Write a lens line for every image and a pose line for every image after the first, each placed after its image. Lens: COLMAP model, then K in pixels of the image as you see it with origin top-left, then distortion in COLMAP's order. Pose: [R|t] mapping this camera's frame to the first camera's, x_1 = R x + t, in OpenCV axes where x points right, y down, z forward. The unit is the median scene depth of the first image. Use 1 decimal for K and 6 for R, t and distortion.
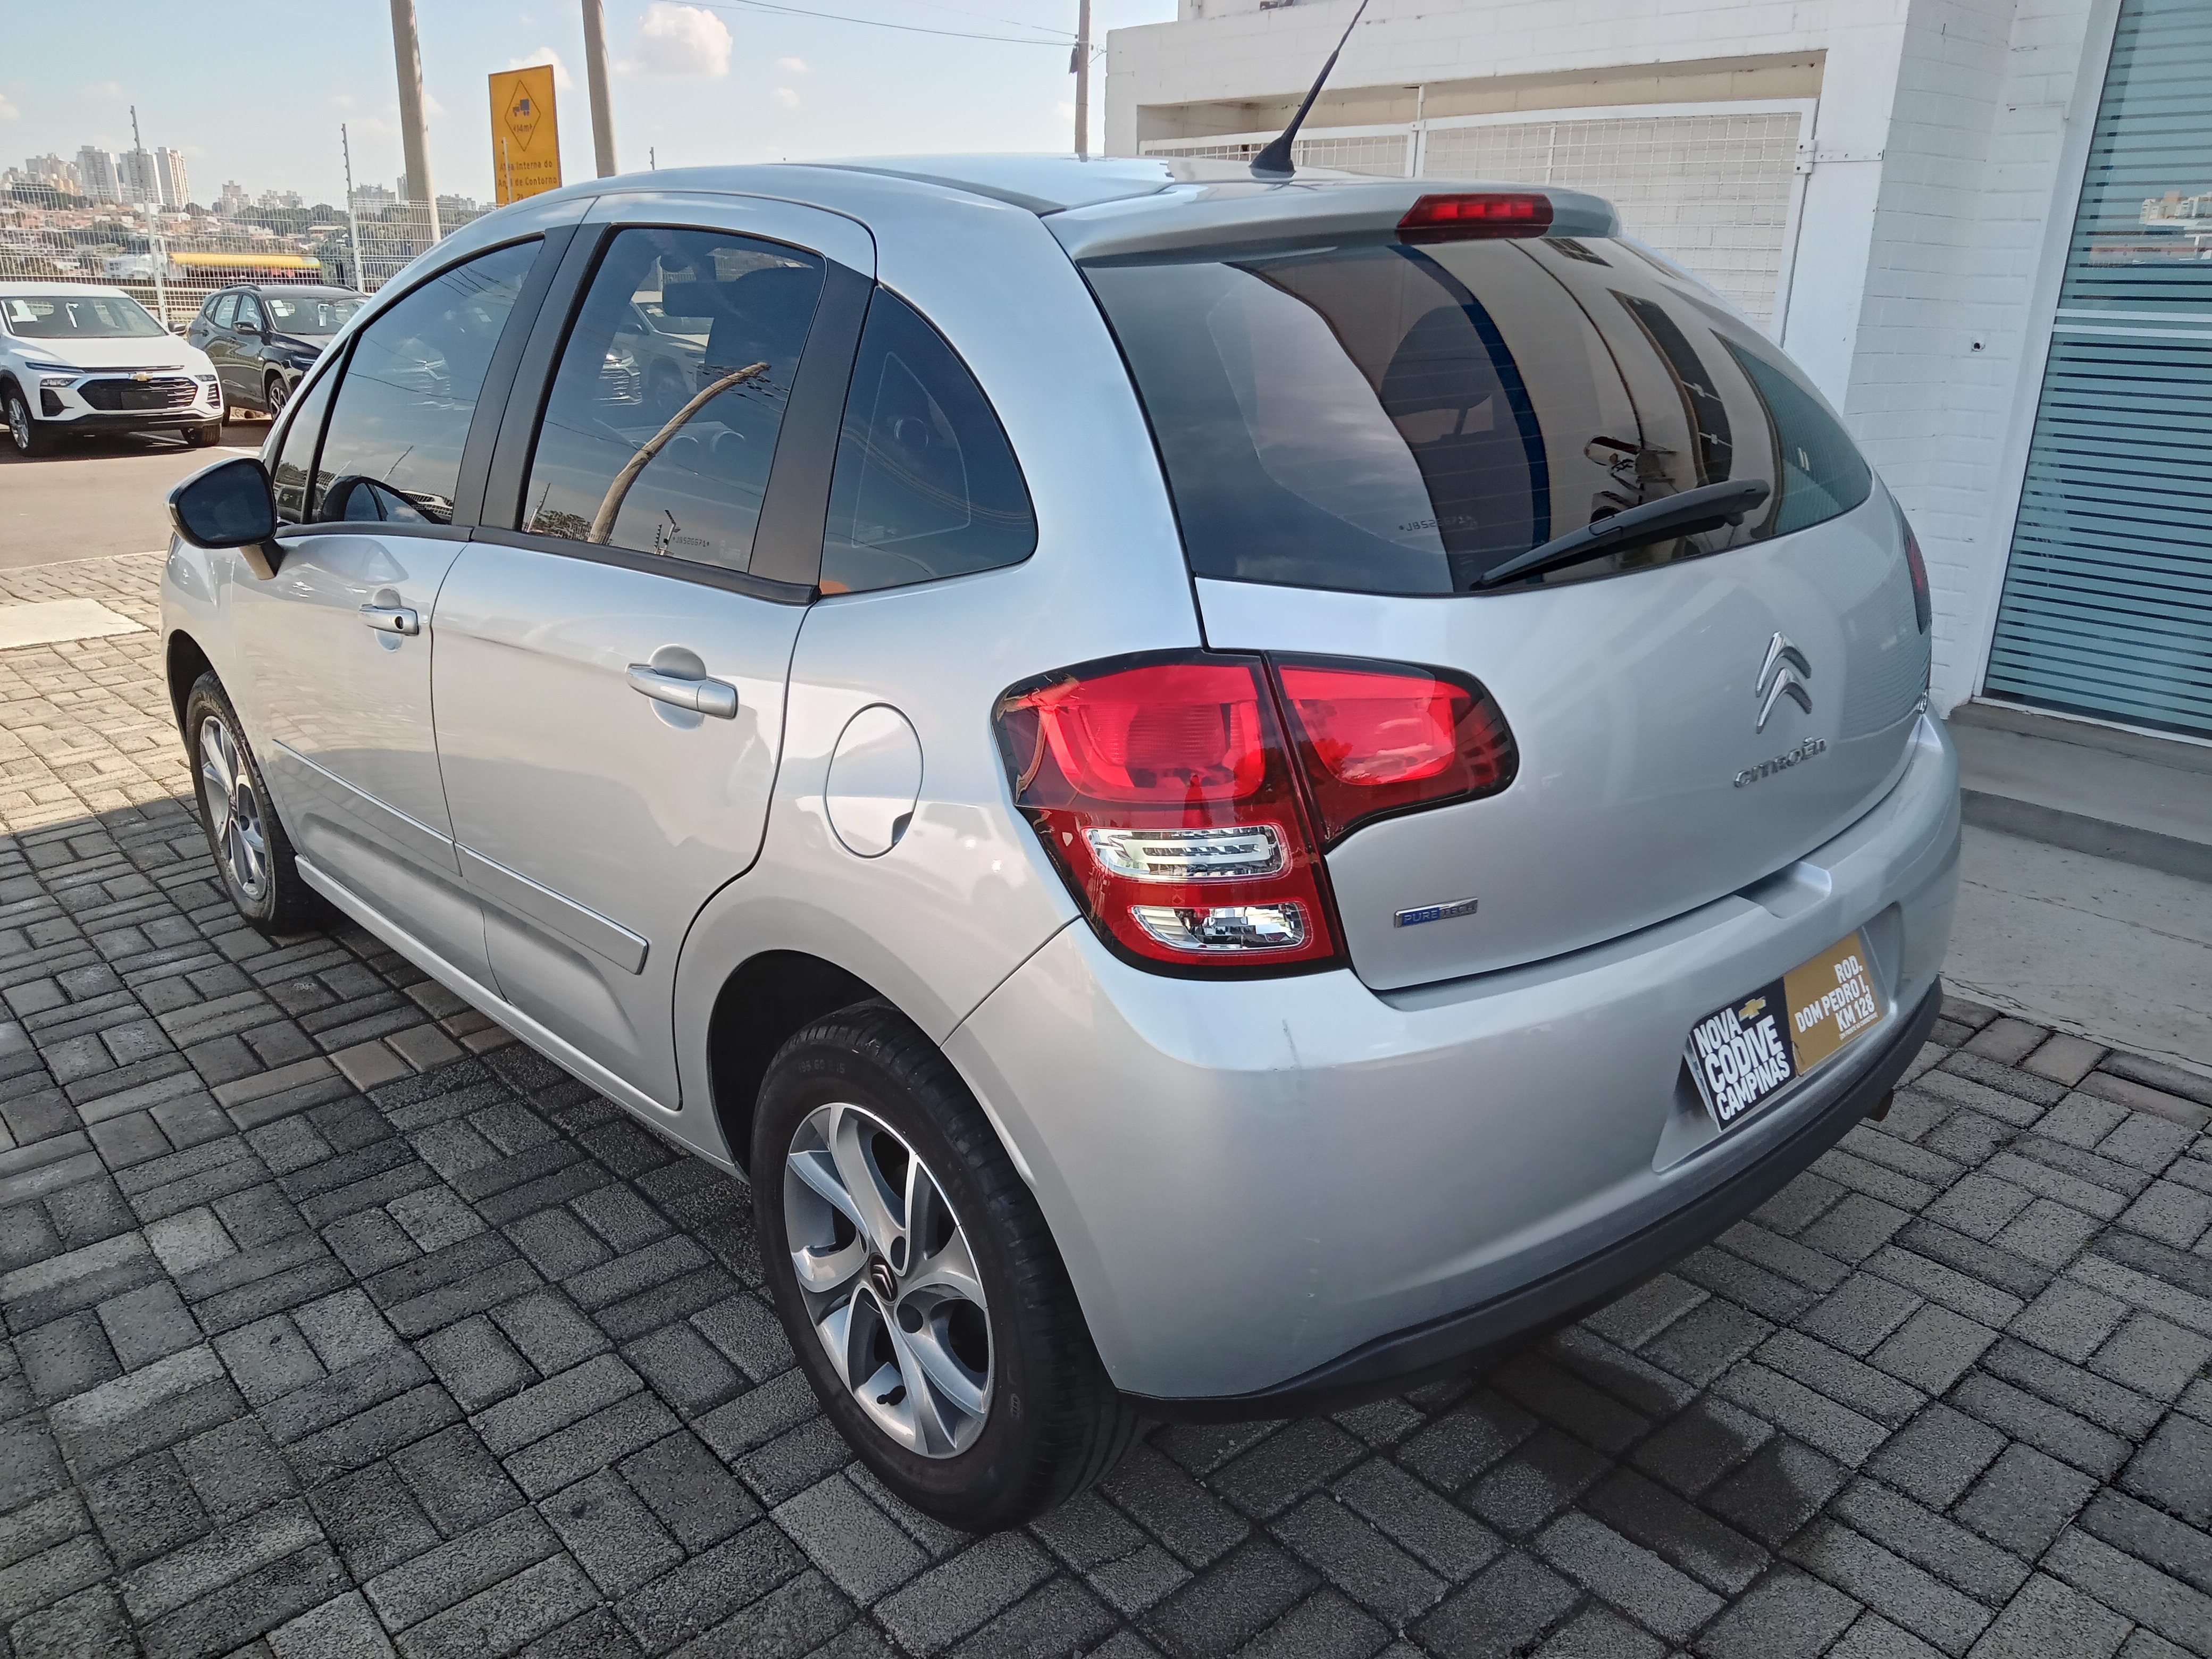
lens RADIAL K [[1624.2, 0, 1106.0], [0, 1624.2, 829.5], [0, 0, 1]] dist [0.046680, -0.067195]
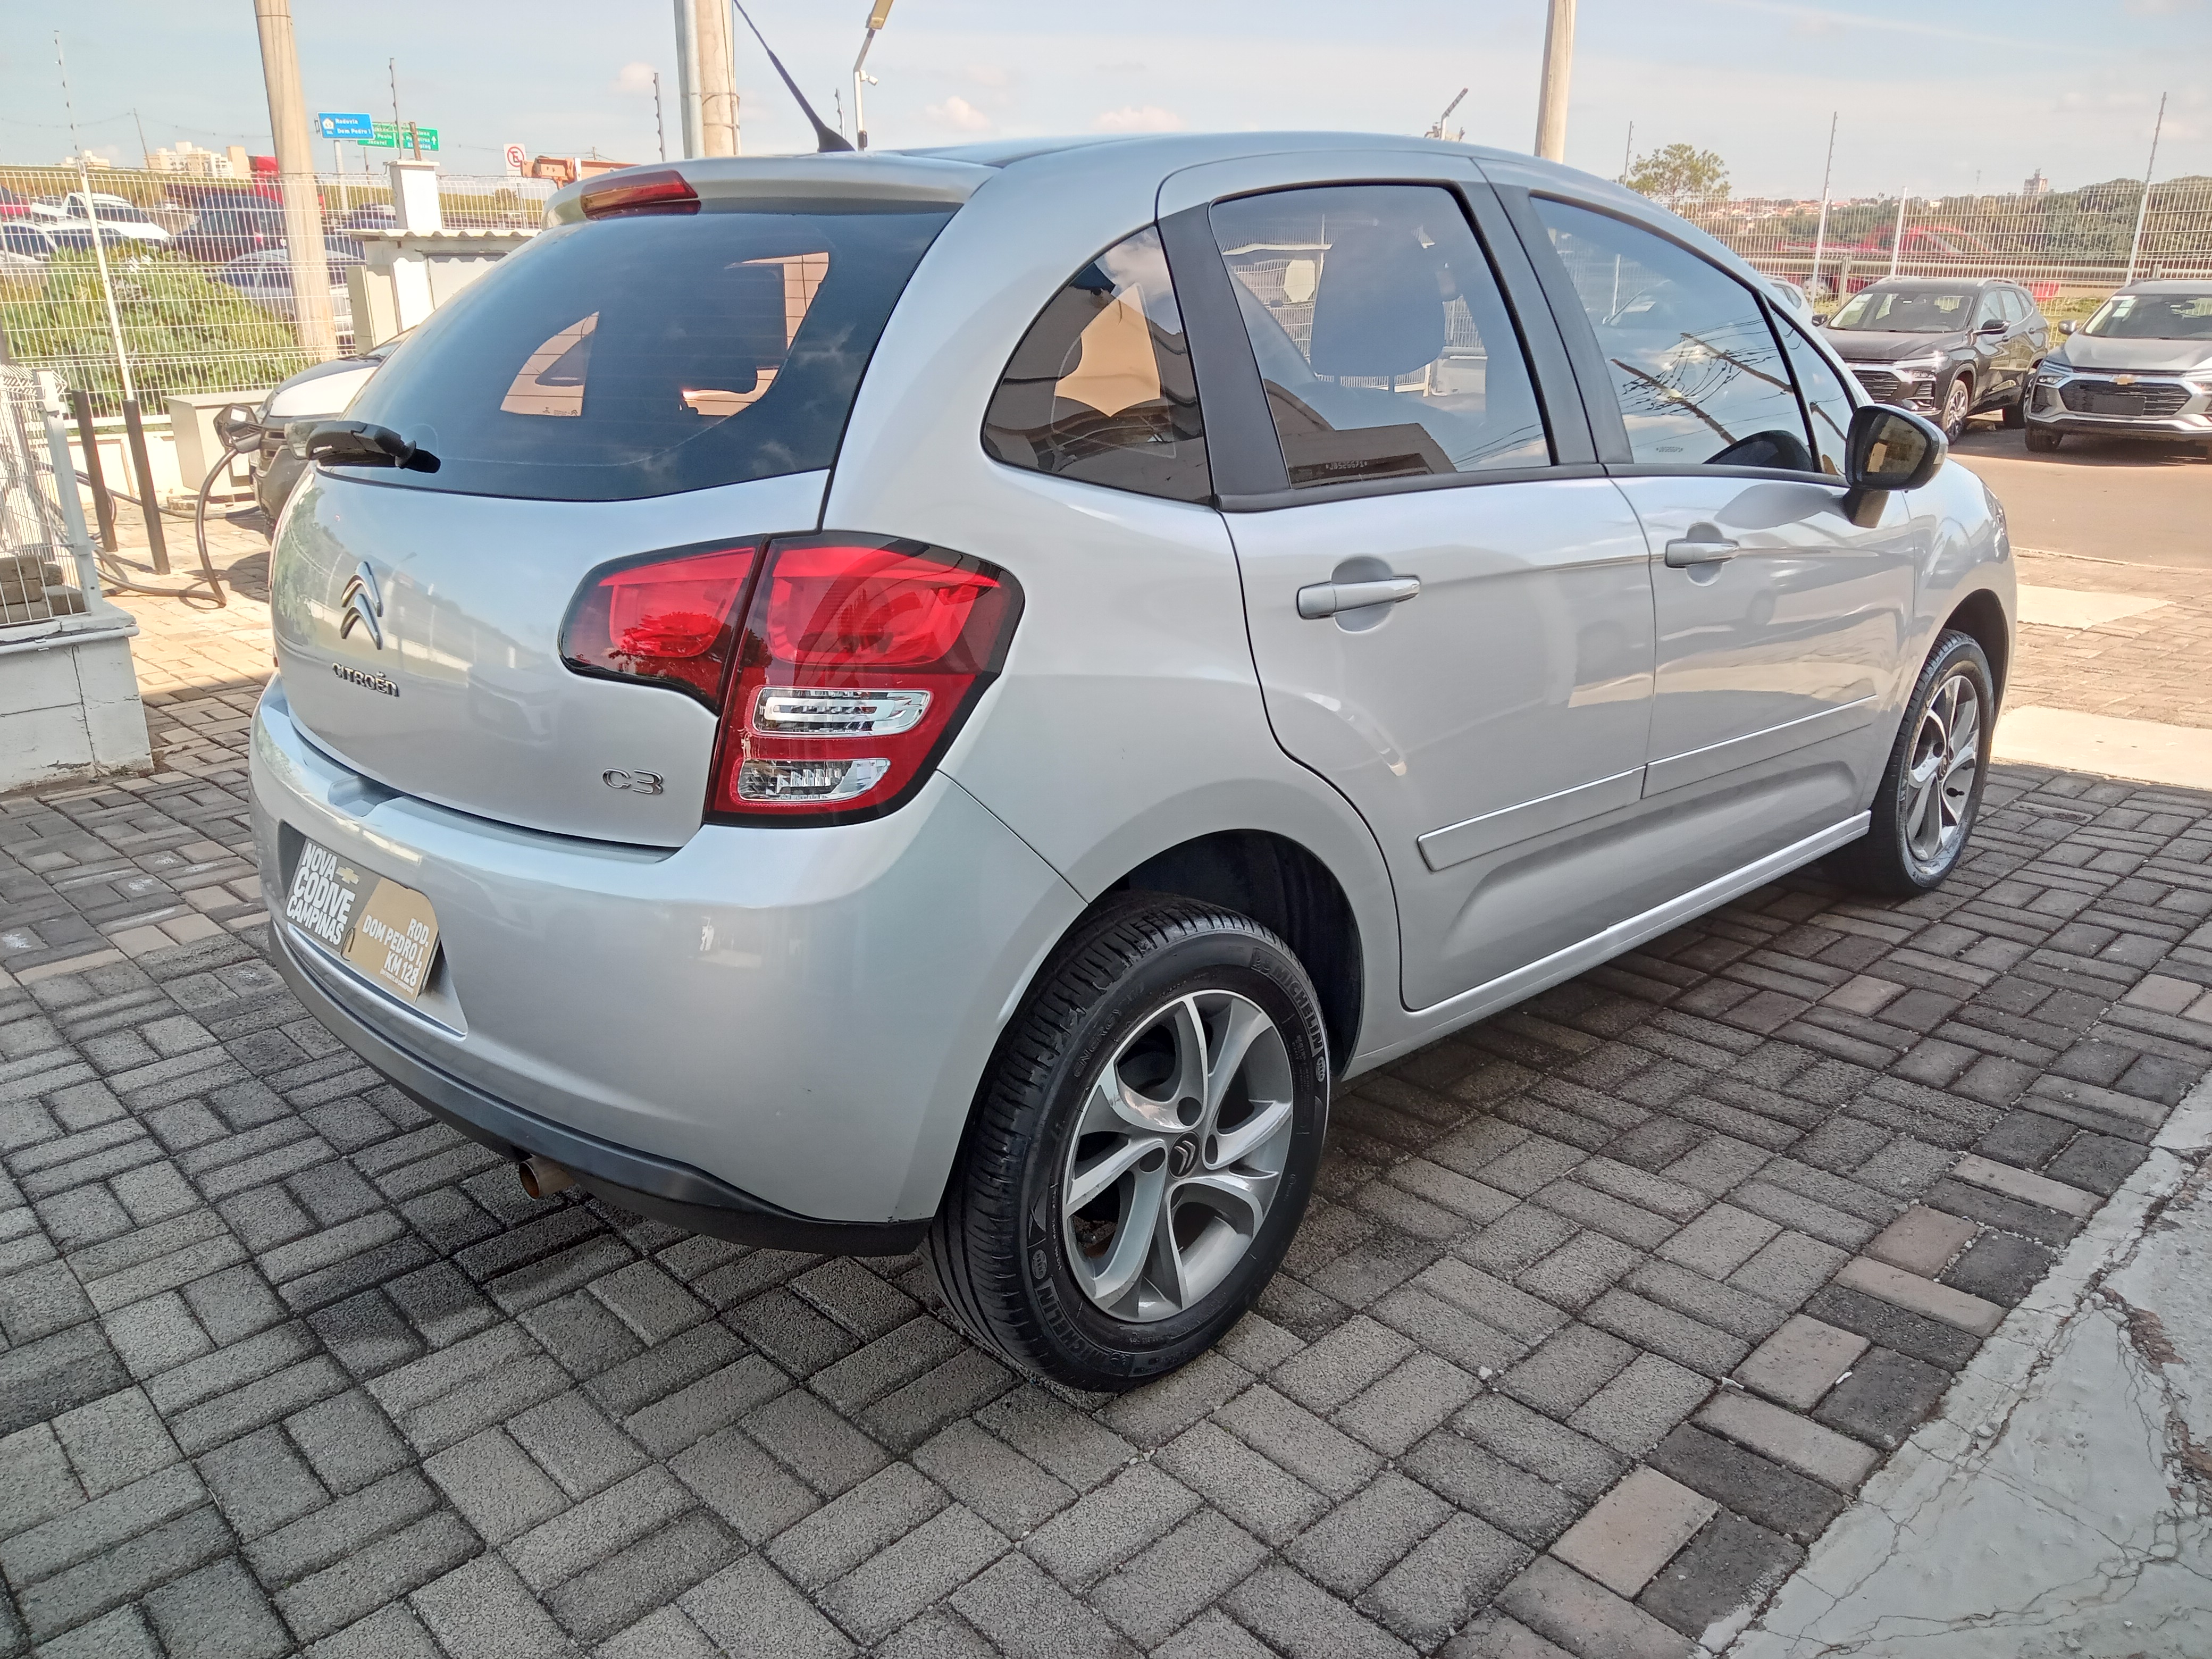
lens RADIAL K [[1624.2, 0, 1106.0], [0, 1624.2, 829.5], [0, 0, 1]] dist [0.046680, -0.067195]
pose [[0.047134, 0.306139, -0.950819, 1.509935], [-0.314014, 0.908161, 0.276838, -0.412245], [0.948248, 0.285522, 0.138937, 1.325653]]
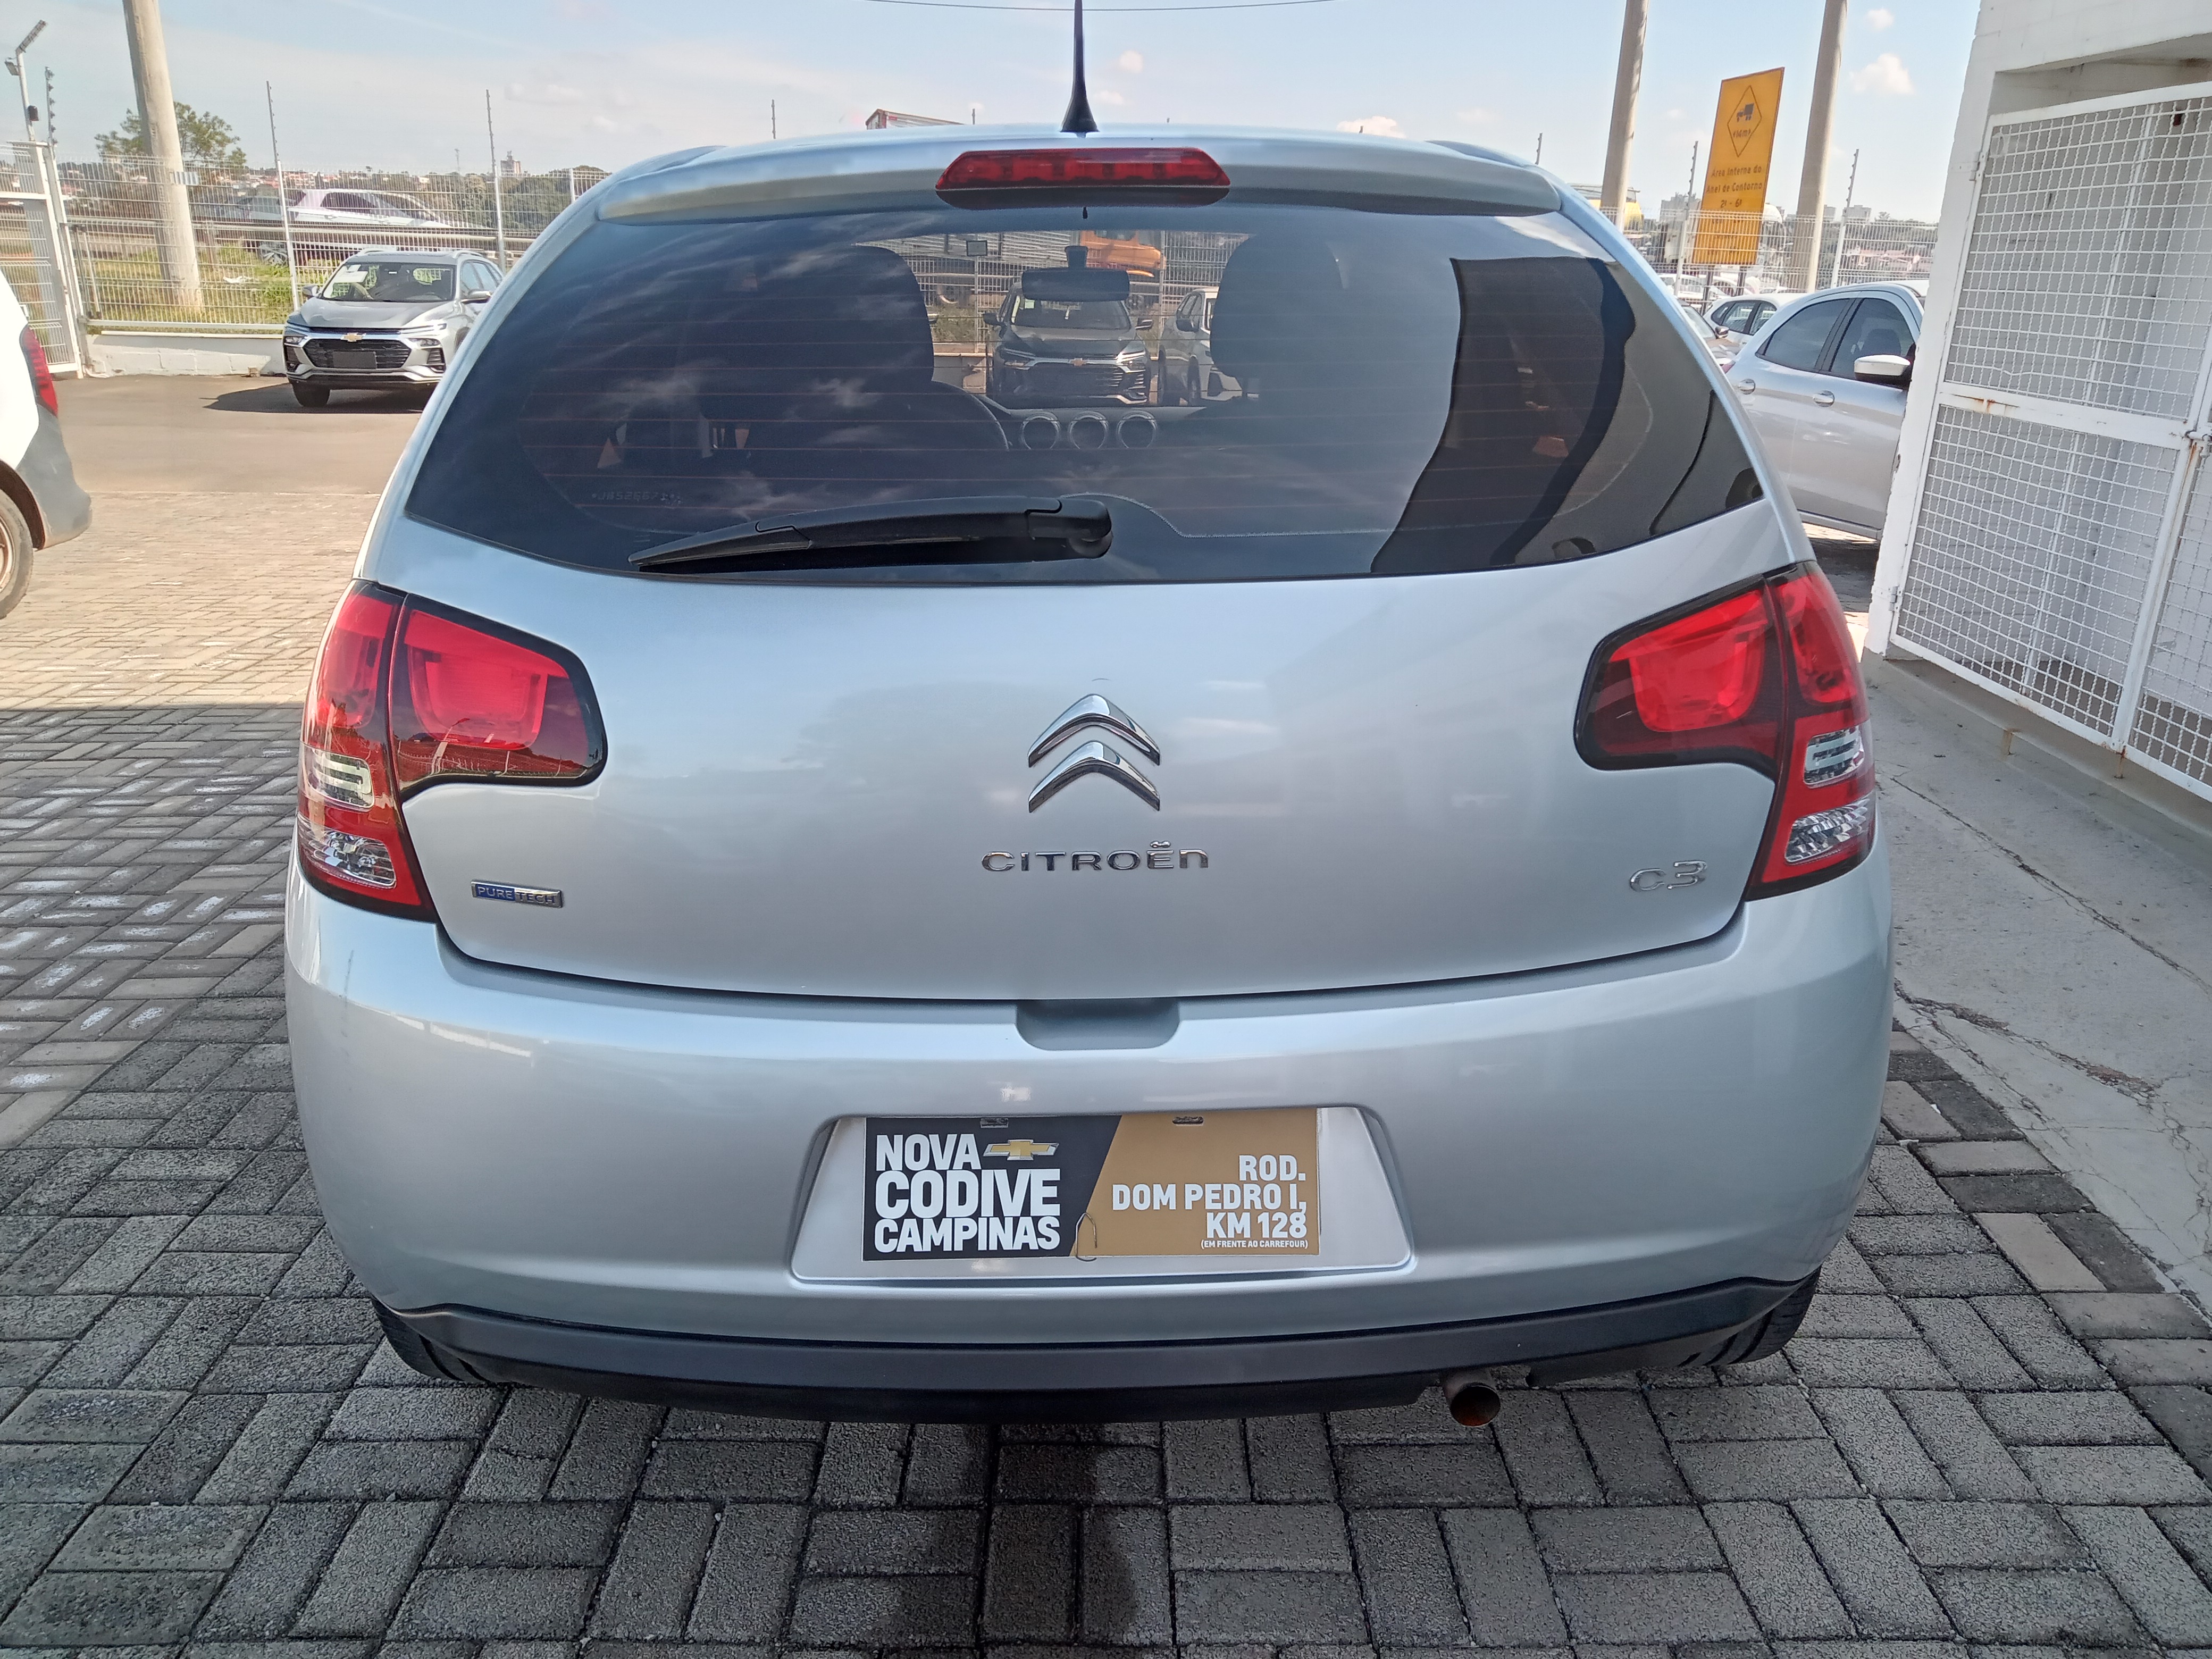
lens RADIAL K [[1624.2, 0, 1106.0], [0, 1624.2, 829.5], [0, 0, 1]] dist [0.046680, -0.067195]
pose [[0.757338, 0.217465, -0.615750, 0.876304], [-0.220396, 0.972715, 0.072459, -0.110640], [0.614707, 0.080833, 0.784603, 0.375655]]
